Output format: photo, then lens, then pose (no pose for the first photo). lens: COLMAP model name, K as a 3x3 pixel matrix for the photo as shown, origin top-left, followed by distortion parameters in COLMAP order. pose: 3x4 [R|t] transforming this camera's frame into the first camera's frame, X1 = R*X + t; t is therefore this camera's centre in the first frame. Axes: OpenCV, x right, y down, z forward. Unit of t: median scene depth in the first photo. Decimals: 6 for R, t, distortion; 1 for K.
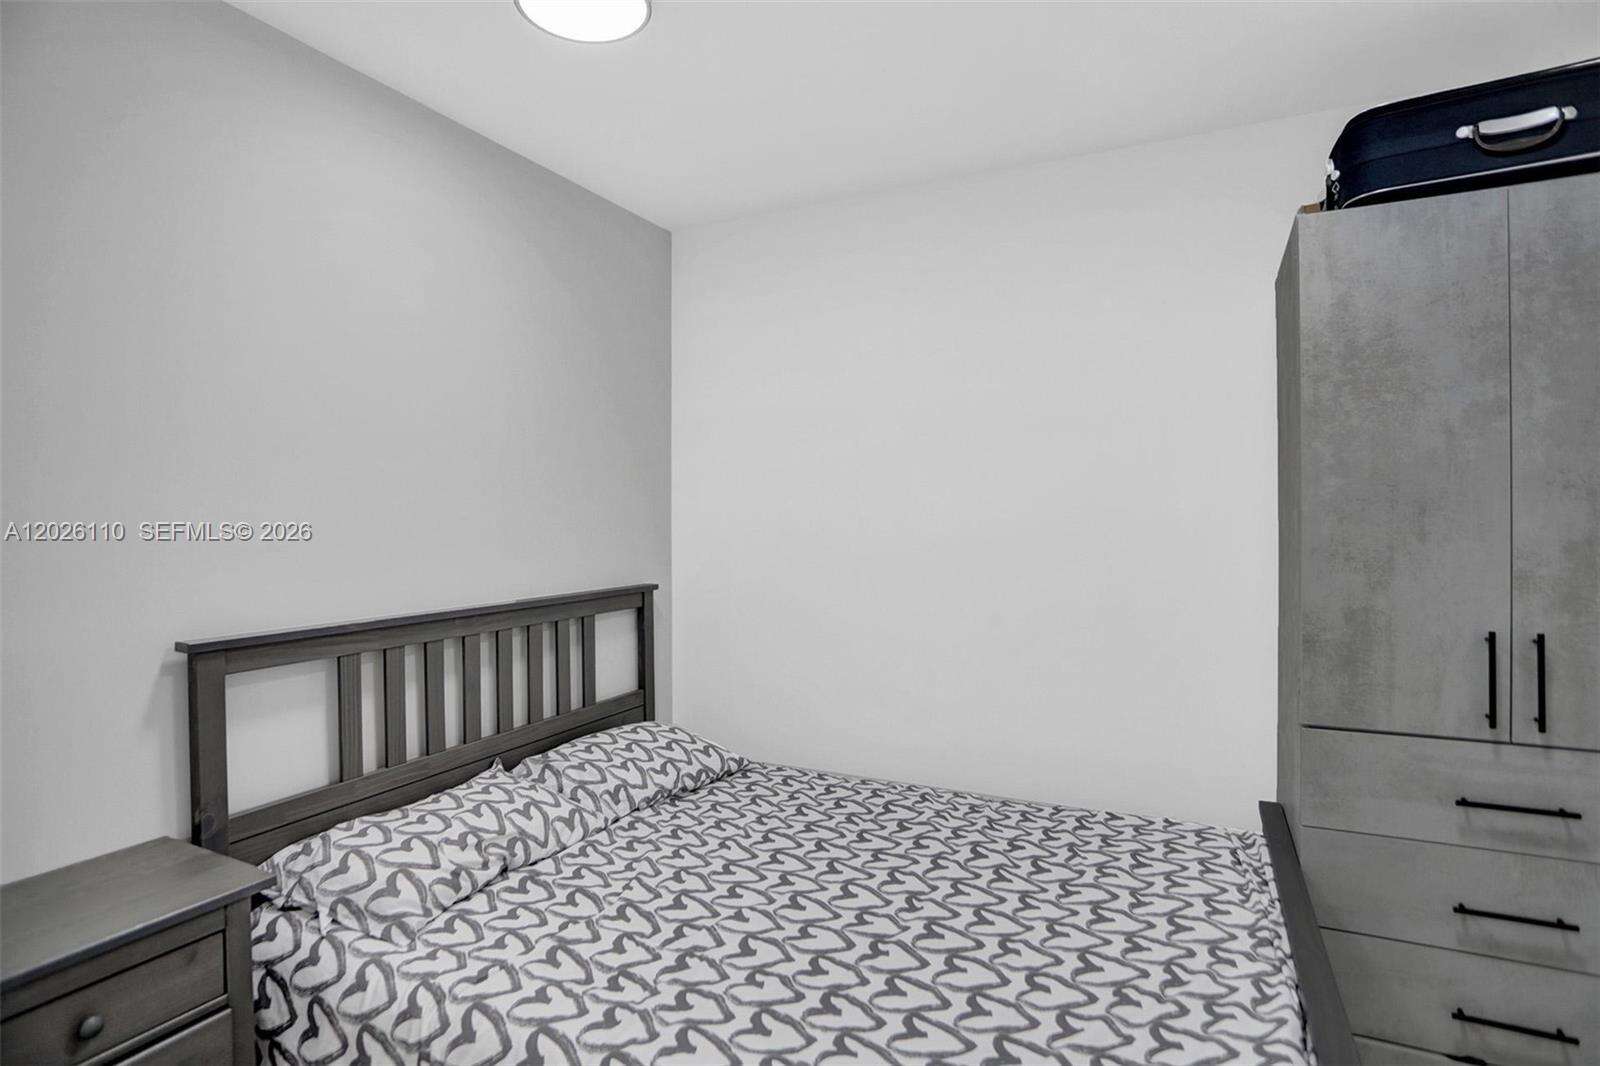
lens RADIAL K [[813.2, 0, 800.9], [0, 813.2, 523.9], [0, 0, 1]] dist [-0.071017, 0.034586]
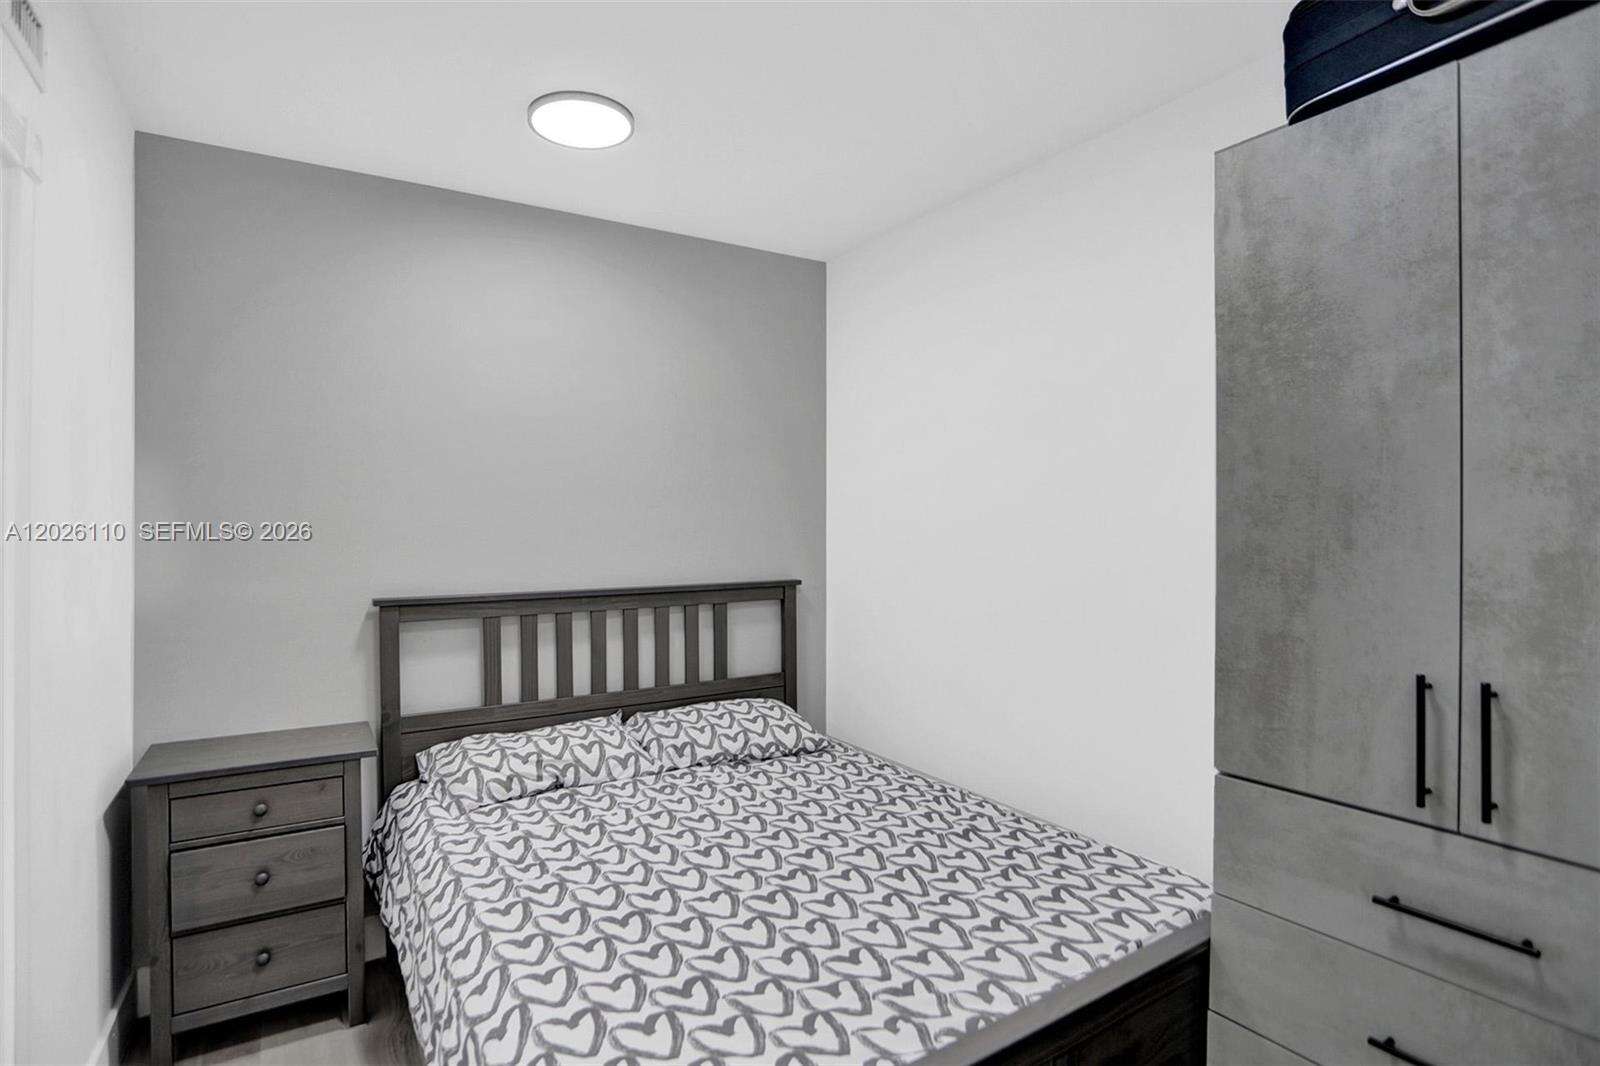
lens RADIAL K [[813.2, 0, 800.9], [0, 813.2, 523.9], [0, 0, 1]] dist [-0.071017, 0.034586]
pose [[0.856703, 0.001710, -0.515807, 0.676414], [-0.003317, 0.999992, -0.002194, 0.000255], [0.515799, 0.003591, 0.856702, 0.065182]]
